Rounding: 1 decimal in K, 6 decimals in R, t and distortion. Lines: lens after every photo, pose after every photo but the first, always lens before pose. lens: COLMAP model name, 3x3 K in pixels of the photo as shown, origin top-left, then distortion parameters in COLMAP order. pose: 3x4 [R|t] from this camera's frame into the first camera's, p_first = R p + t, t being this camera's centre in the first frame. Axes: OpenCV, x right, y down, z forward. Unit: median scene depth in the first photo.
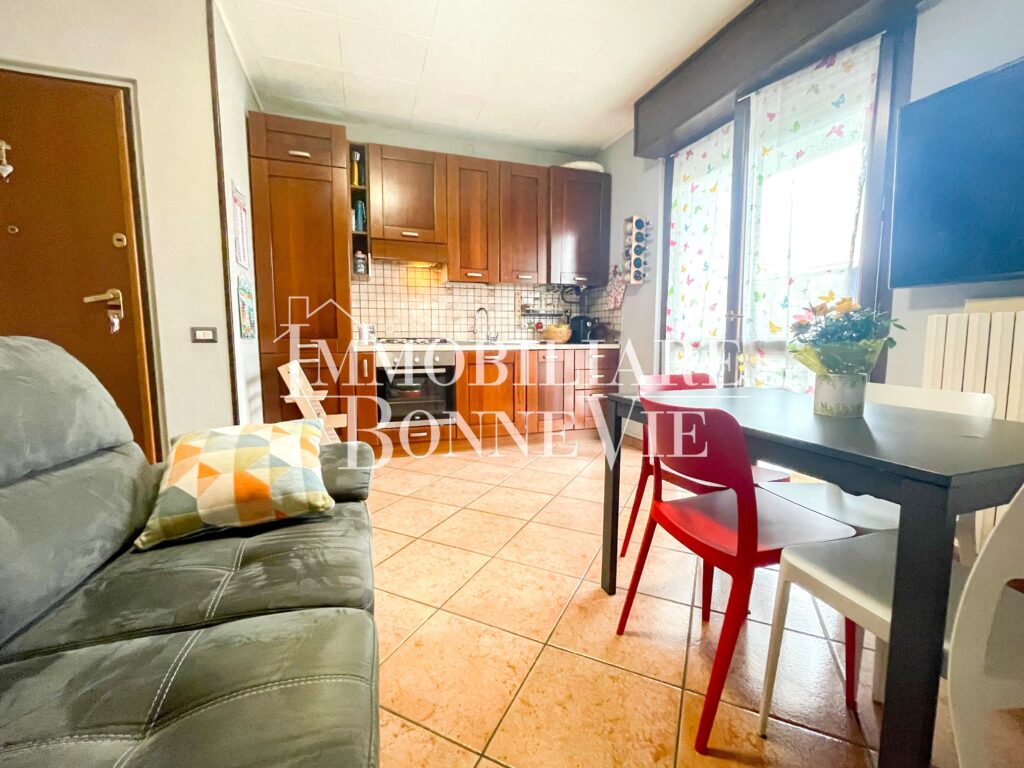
lens RADIAL K [[437.5, 0, 508.8], [0, 437.5, 380.3], [0, 0, 1]] dist [0.004982, 0.000715]
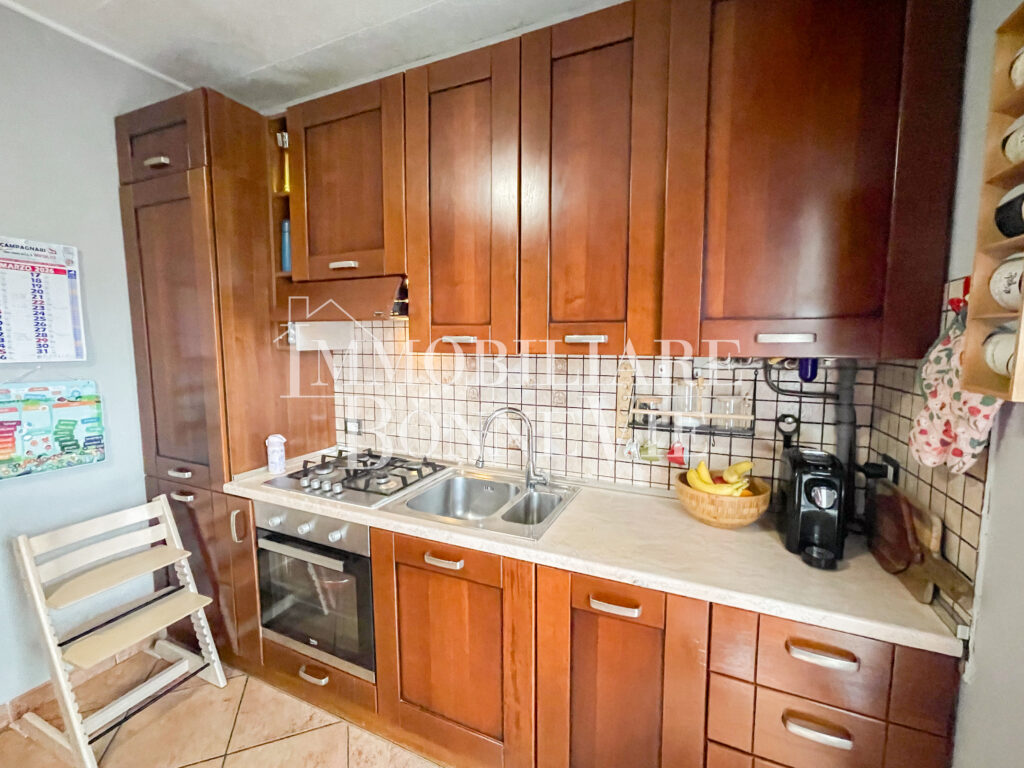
lens RADIAL K [[437.5, 0, 512.5], [0, 437.5, 381.0], [0, 0, 1]] dist [0.004982, 0.000715]
pose [[0.726140, 0.062730, -0.684680, 0.231411], [-0.067756, 0.997511, 0.019533, -0.198325], [0.684200, 0.032207, 0.728582, 0.684195]]
